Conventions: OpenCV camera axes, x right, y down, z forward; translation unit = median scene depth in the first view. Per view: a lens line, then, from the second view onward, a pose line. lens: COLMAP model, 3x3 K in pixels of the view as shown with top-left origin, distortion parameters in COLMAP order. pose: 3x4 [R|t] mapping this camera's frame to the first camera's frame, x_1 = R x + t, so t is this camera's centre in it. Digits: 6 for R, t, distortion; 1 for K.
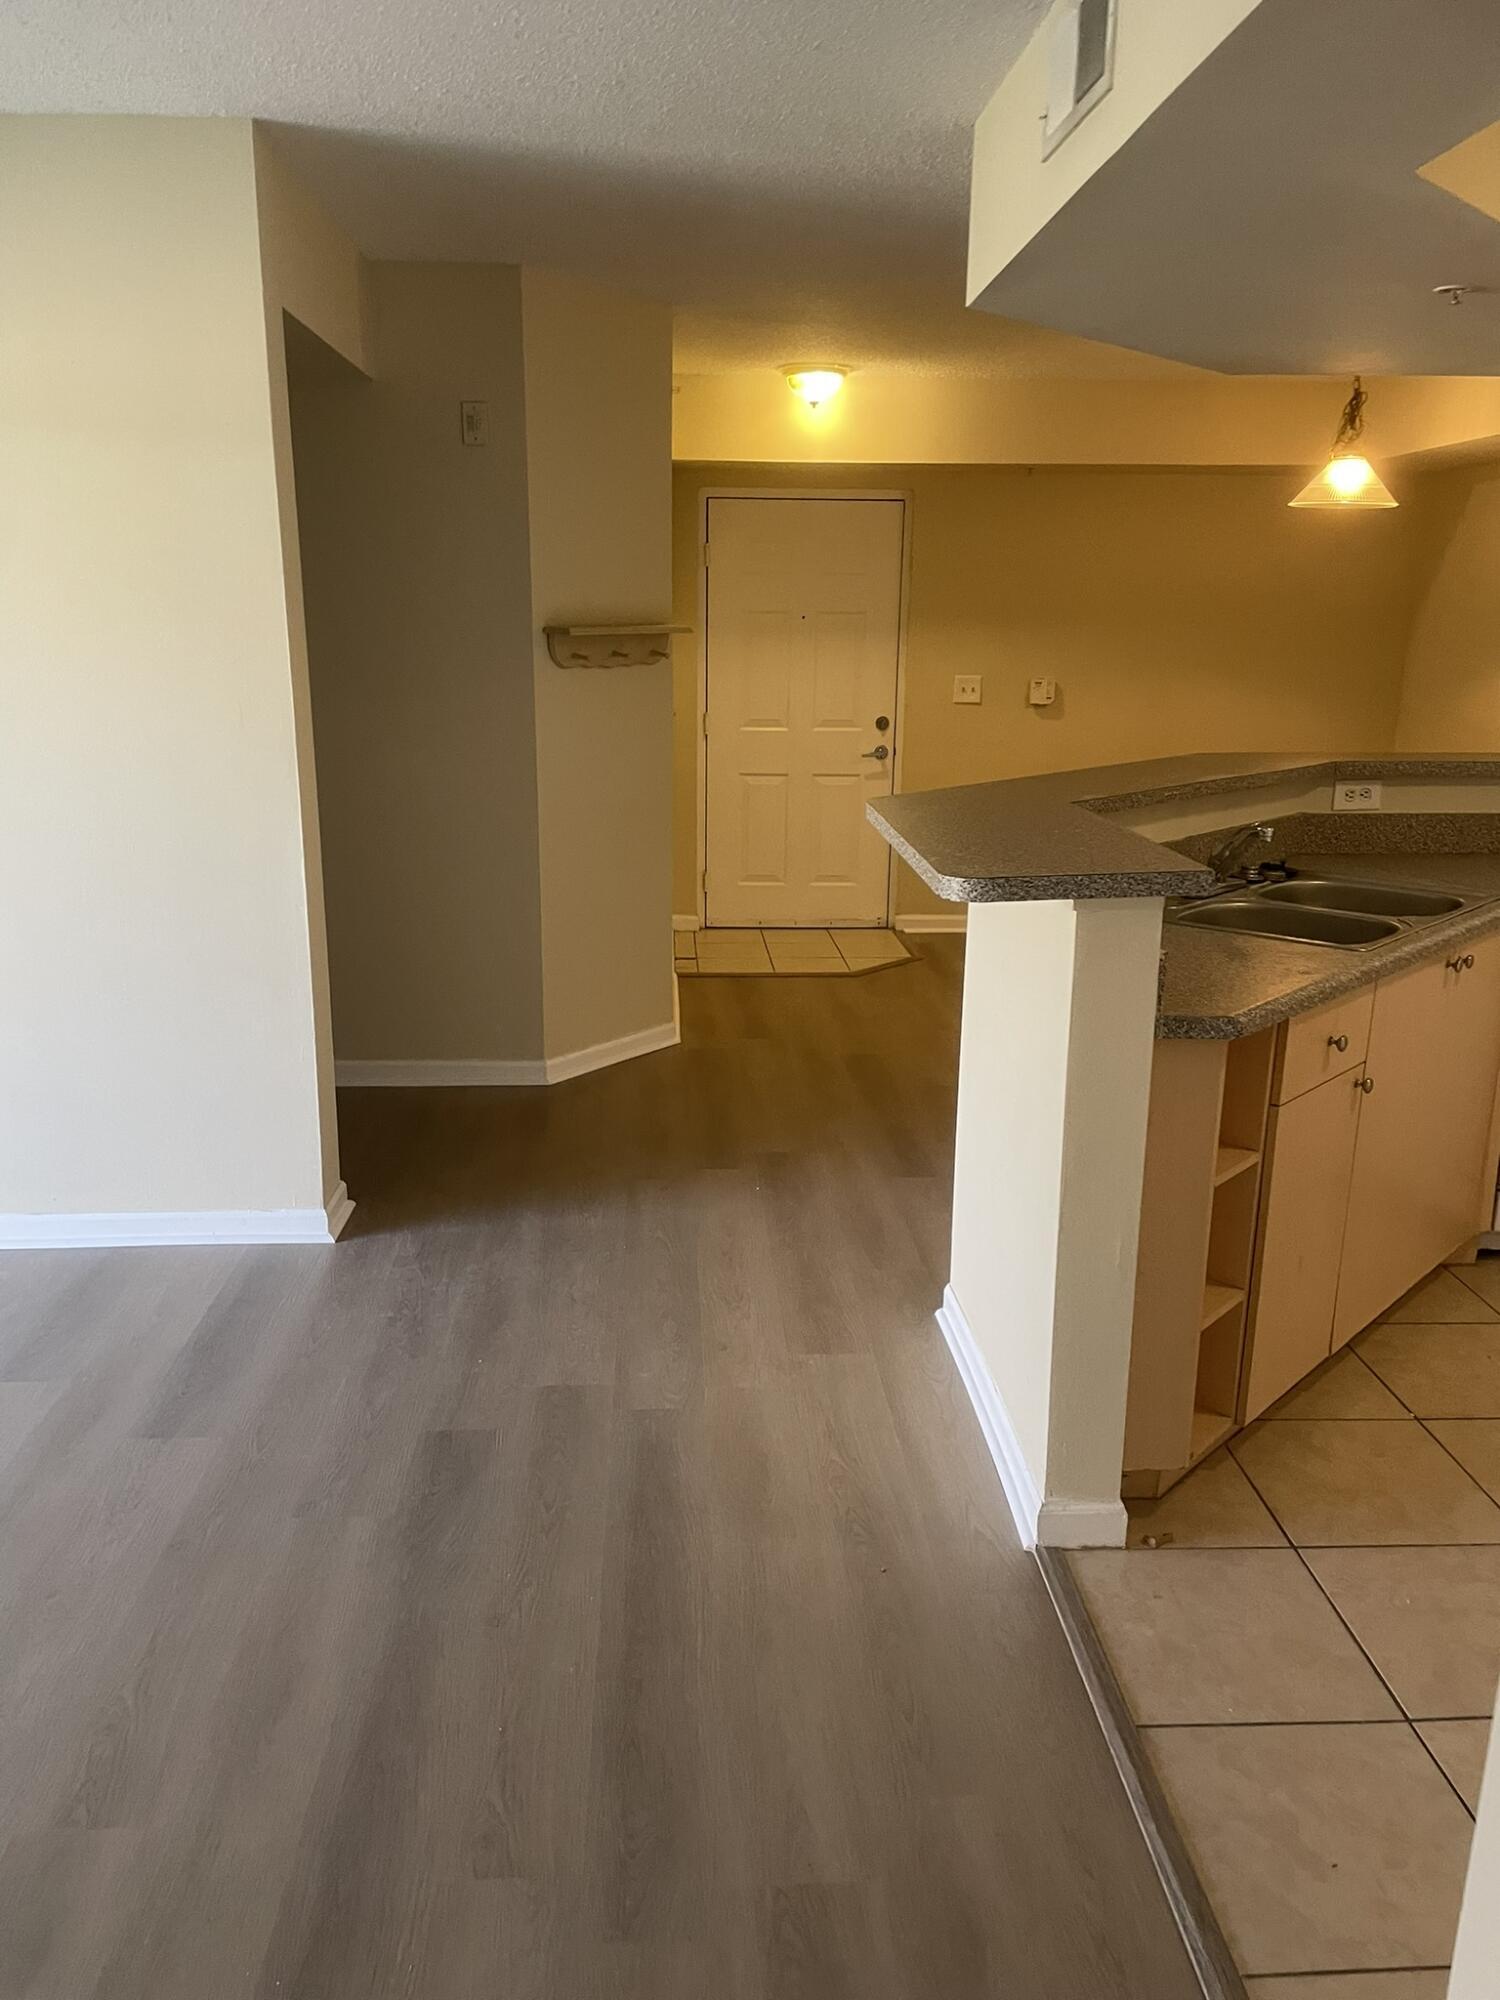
lens RADIAL K [[1497.4, 0, 742.2], [0, 1497.4, 1012.1], [0, 0, 1]] dist [0.088242, -0.115551]
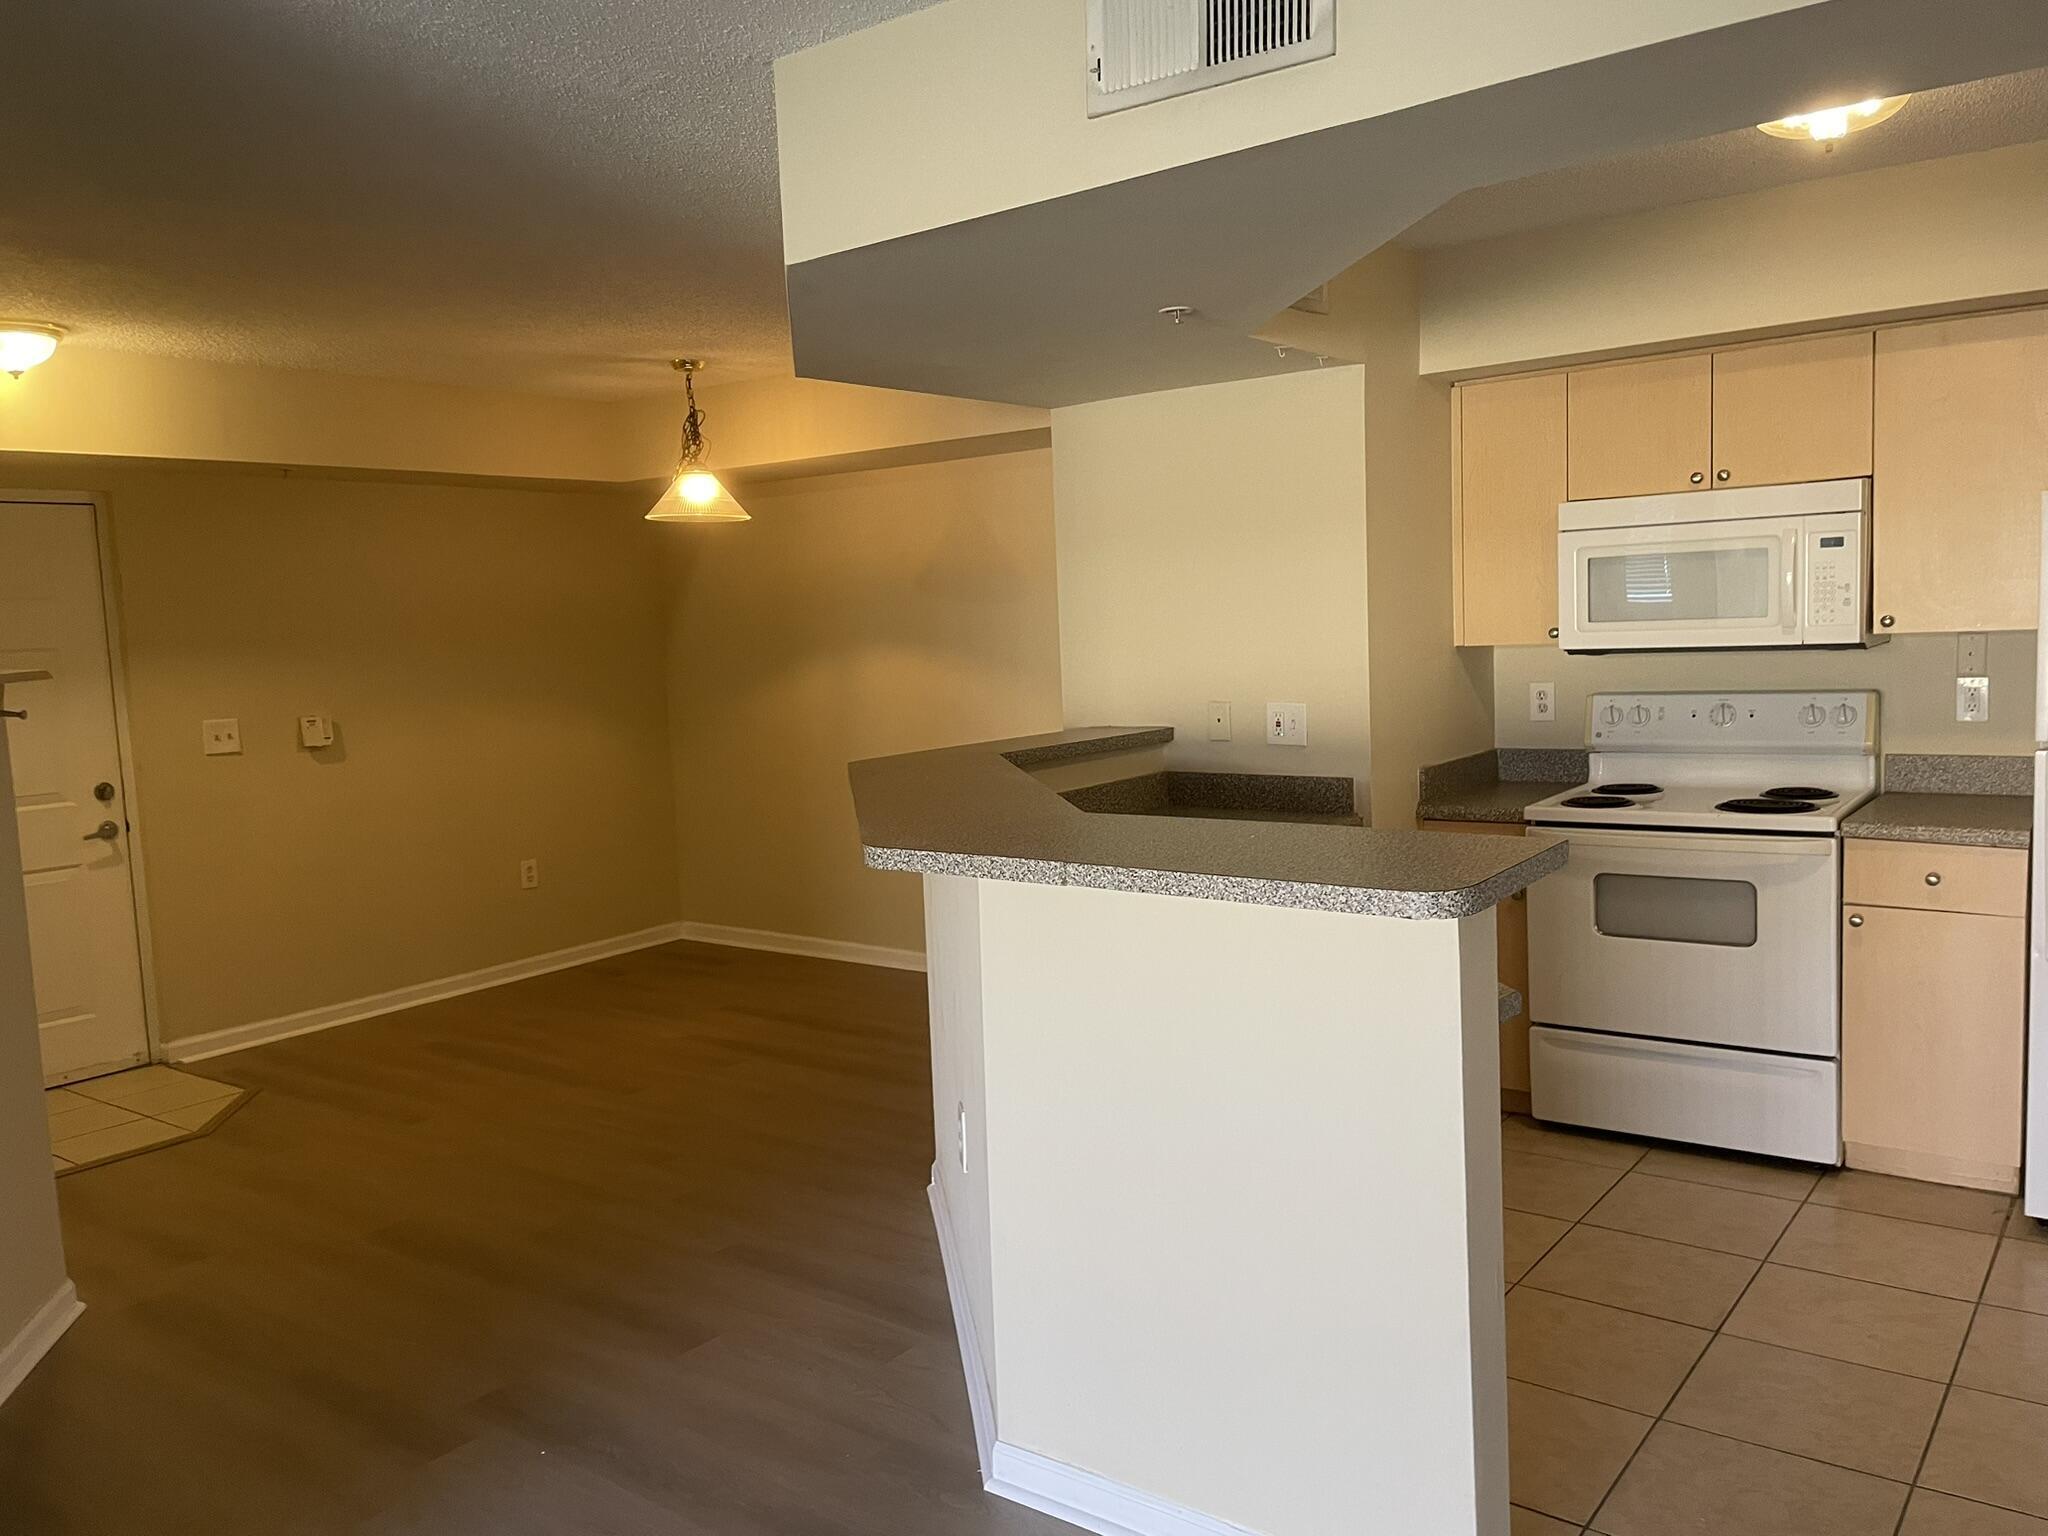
lens RADIAL K [[1533.3, 0, 1024.6], [0, 1533.3, 776.5], [0, 0, 1]] dist [0.088242, -0.115551]
pose [[0.644065, -0.114915, 0.756291, -0.194481], [0.241129, 0.968749, -0.058151, -0.047252], [-0.725974, 0.219816, 0.651646, 0.178070]]
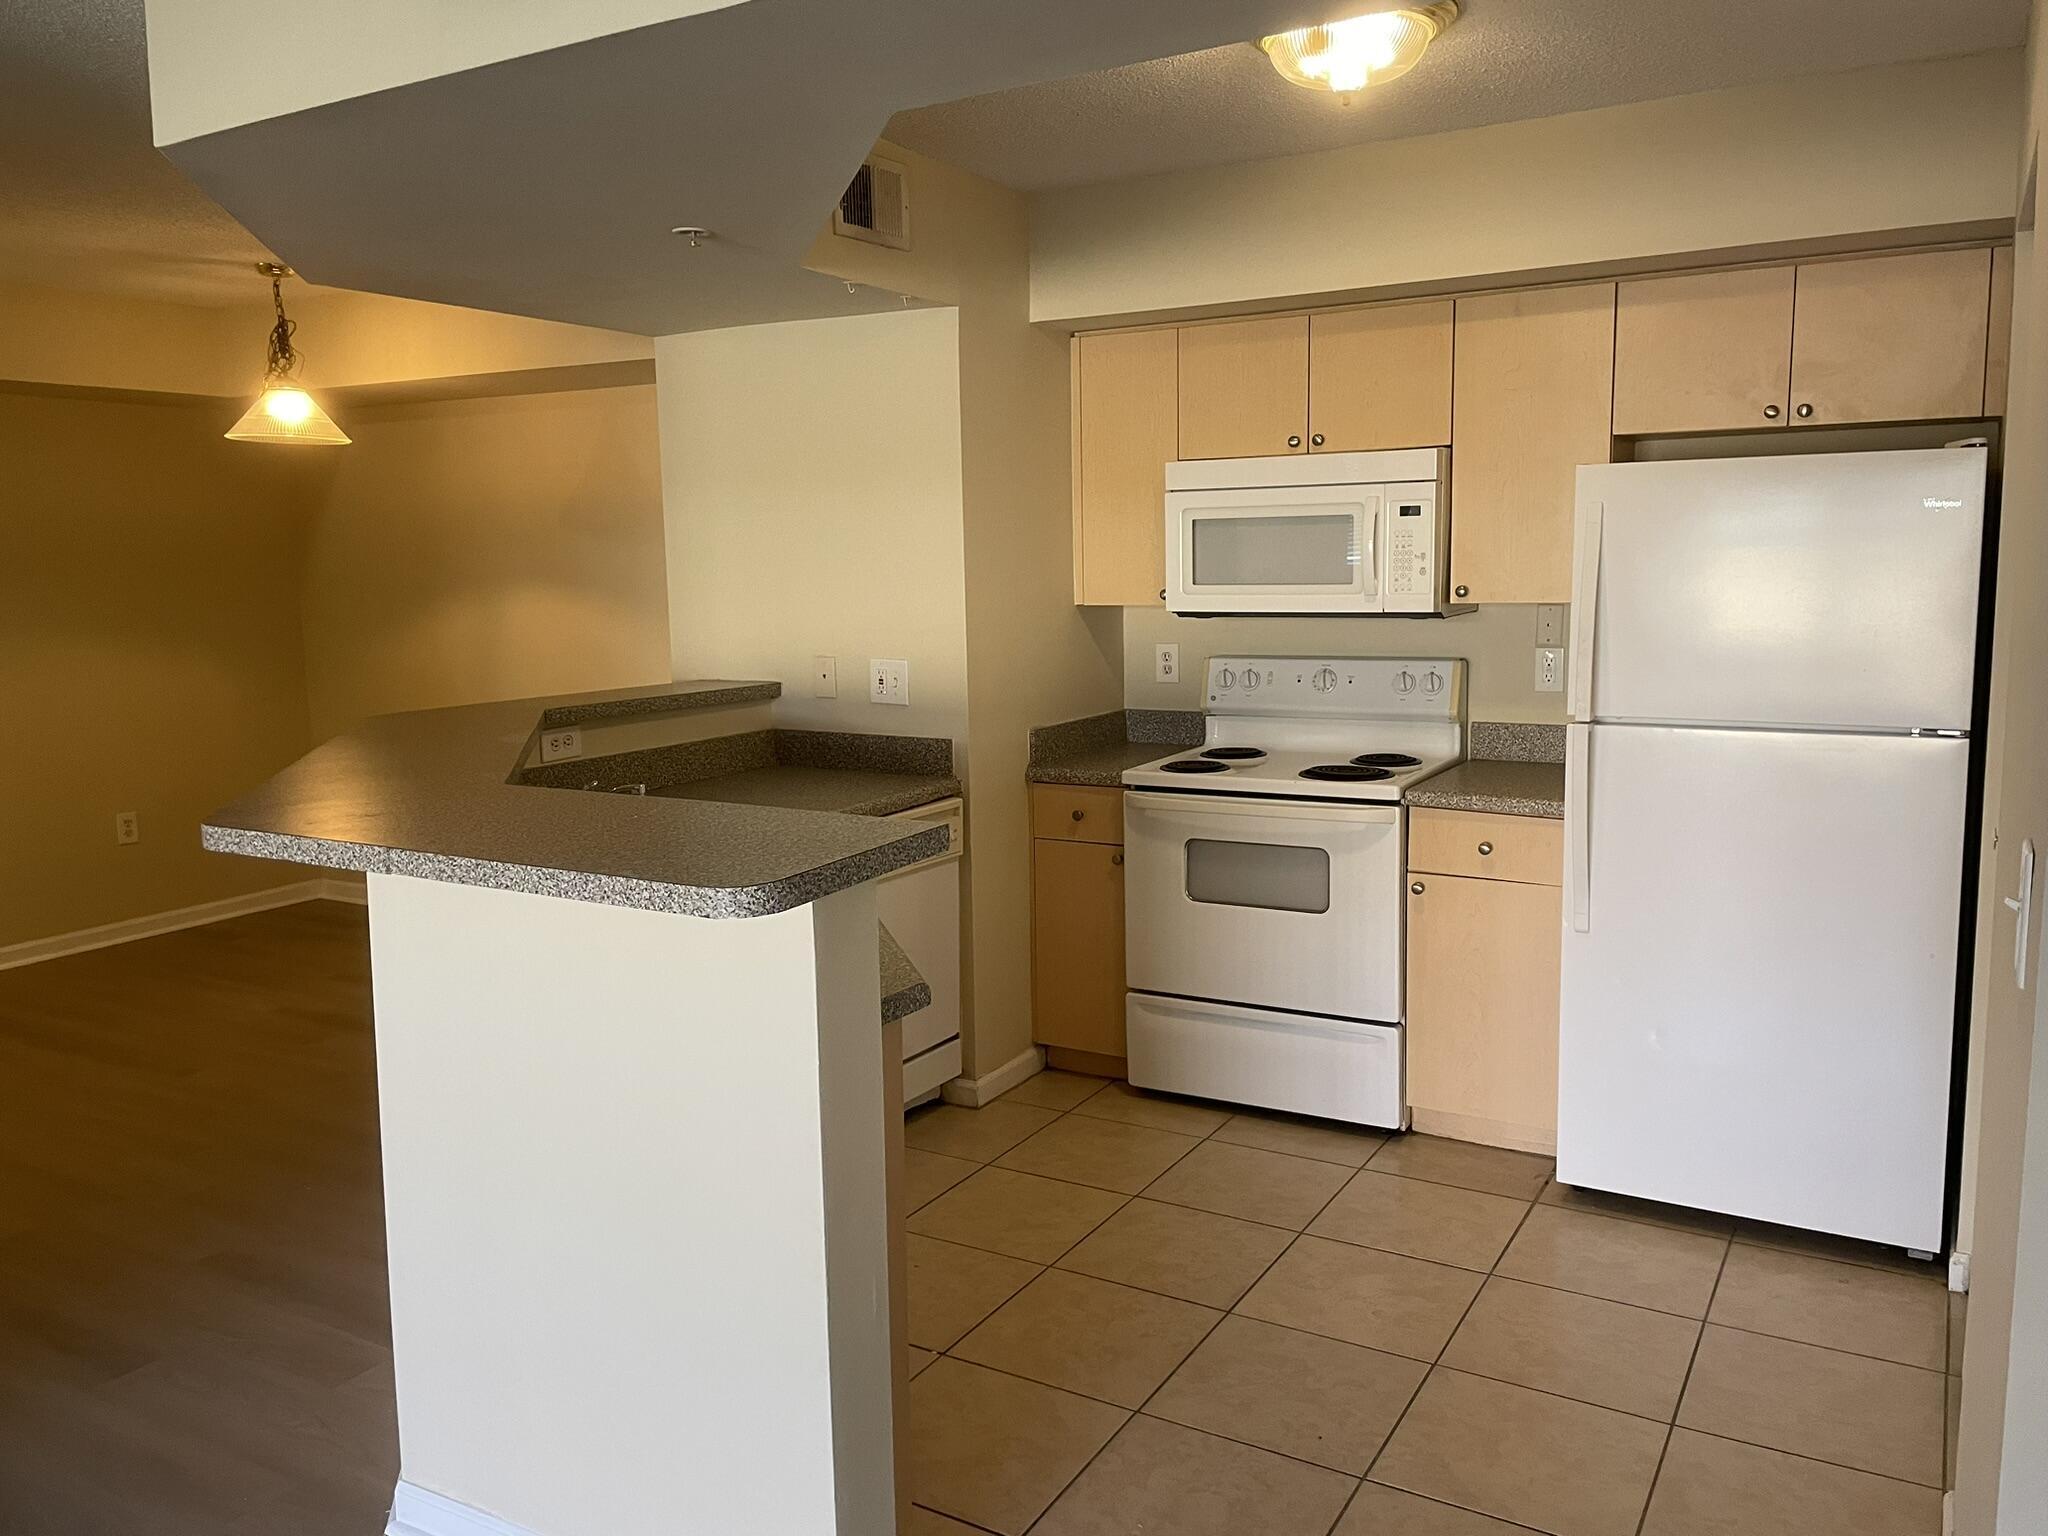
lens RADIAL K [[1533.3, 0, 1038.9], [0, 1533.3, 757.4], [0, 0, 1]] dist [0.088242, -0.115551]
pose [[0.539016, -0.126365, 0.832763, -0.122335], [0.233324, 0.972393, -0.003469, -0.034598], [-0.809334, 0.196173, 0.553619, 0.132311]]
